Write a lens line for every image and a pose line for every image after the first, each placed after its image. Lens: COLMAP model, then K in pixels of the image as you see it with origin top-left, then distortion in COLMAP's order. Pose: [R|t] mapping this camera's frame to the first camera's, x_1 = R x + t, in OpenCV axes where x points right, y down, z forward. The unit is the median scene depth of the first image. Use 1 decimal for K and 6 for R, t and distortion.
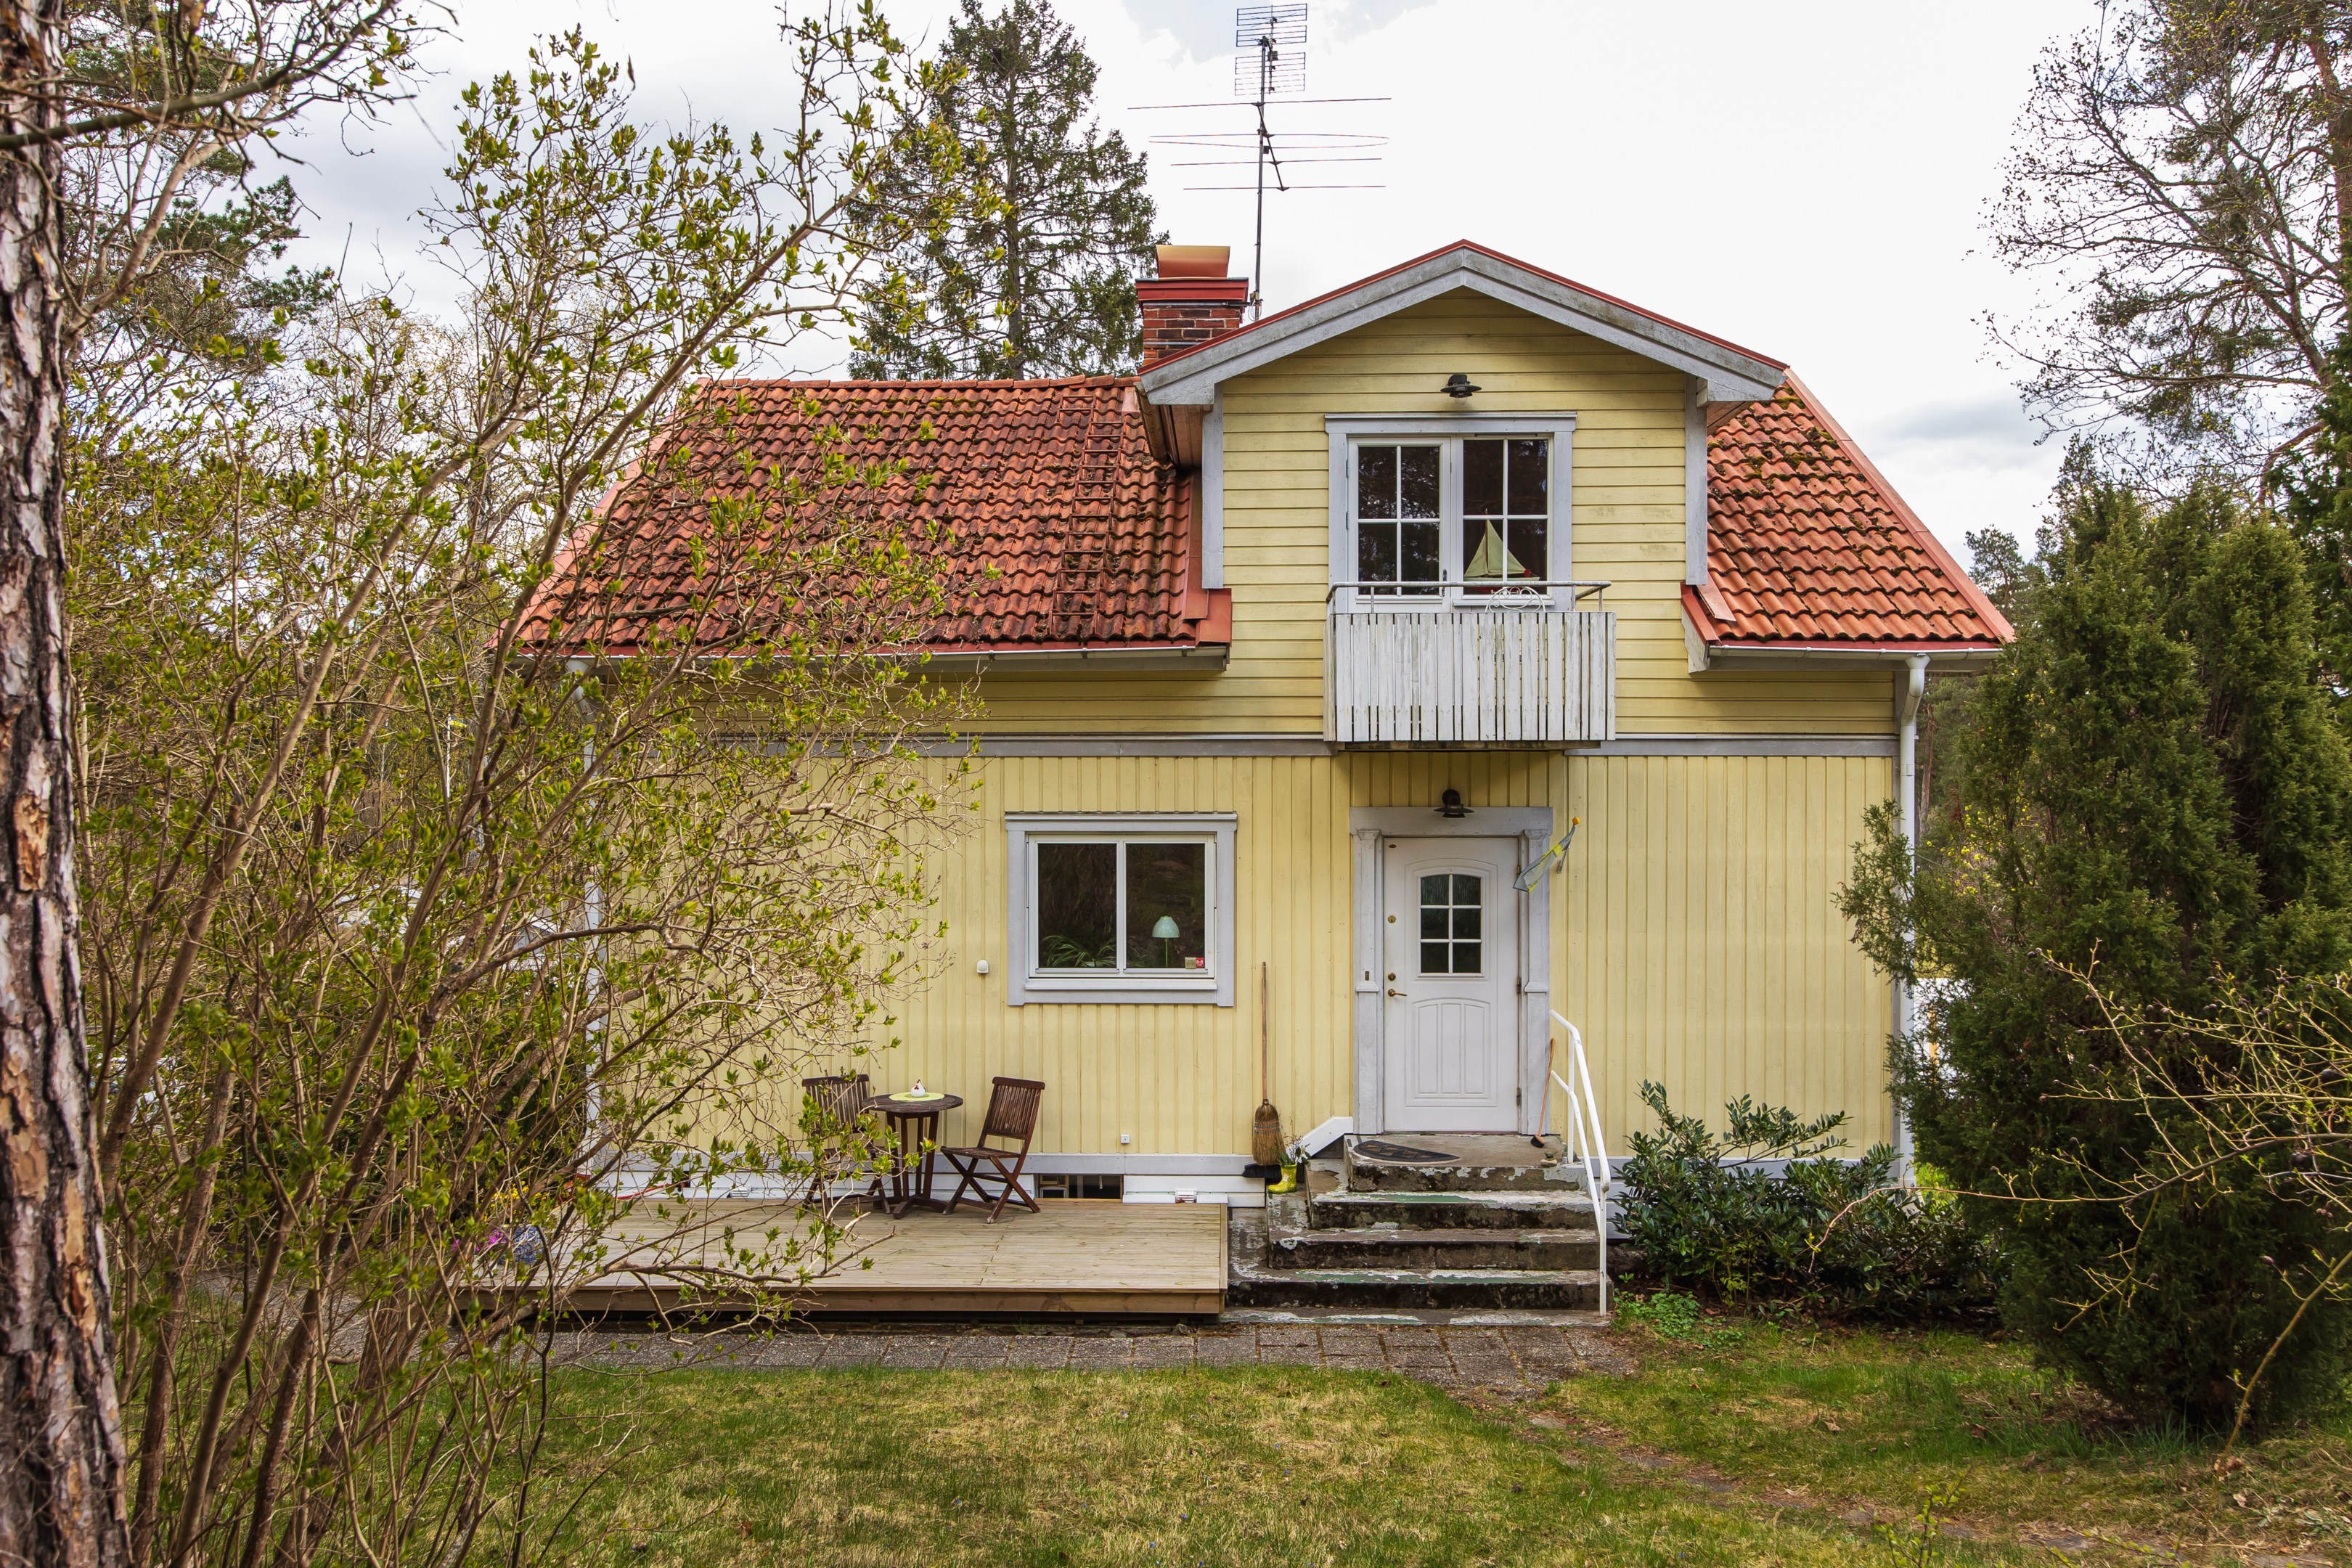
lens RADIAL K [[1840.0, 0, 1176.4], [0, 1840.0, 786.2], [0, 0, 1]] dist [-0.000494, -0.000027]
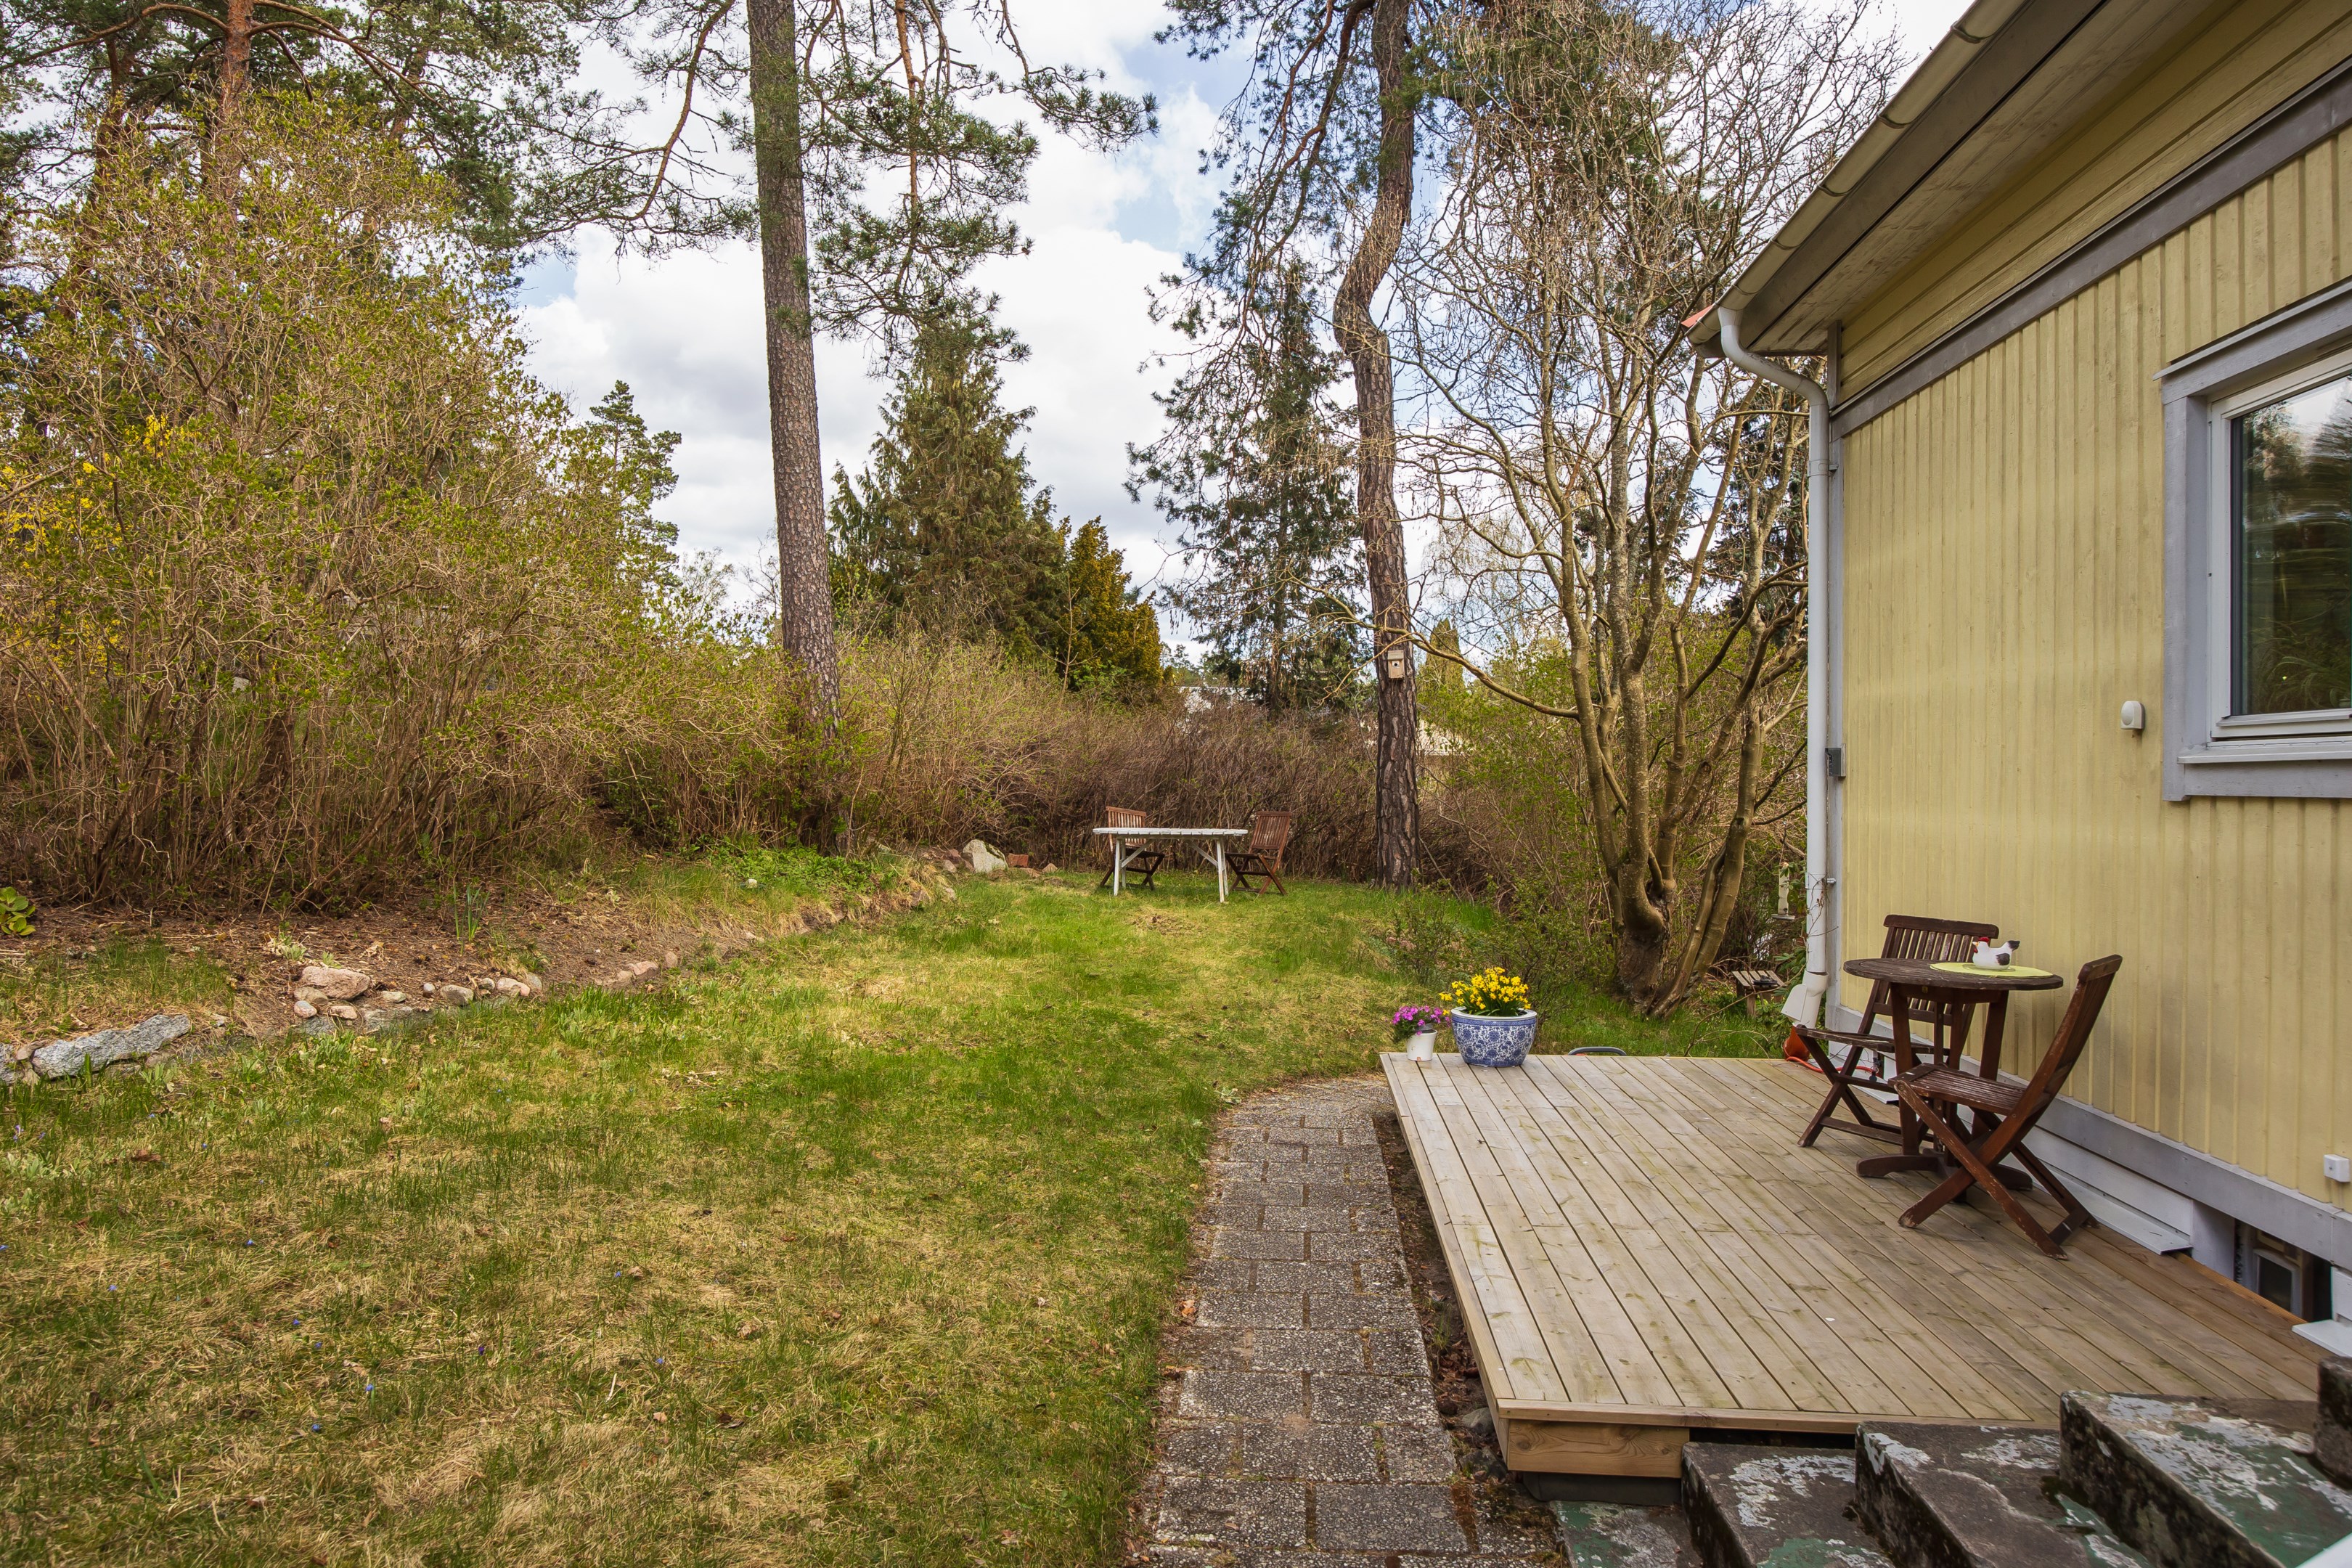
lens RADIAL K [[1622.4, 0, 1175.5], [0, 1622.4, 782.6], [0, 0, 1]] dist [-0.000658, -0.000159]
pose [[-0.038459, 0.000576, -0.999260, 0.305461], [-0.002579, 0.999996, 0.000676, 0.114939], [0.999257, 0.002603, -0.038457, 0.778126]]
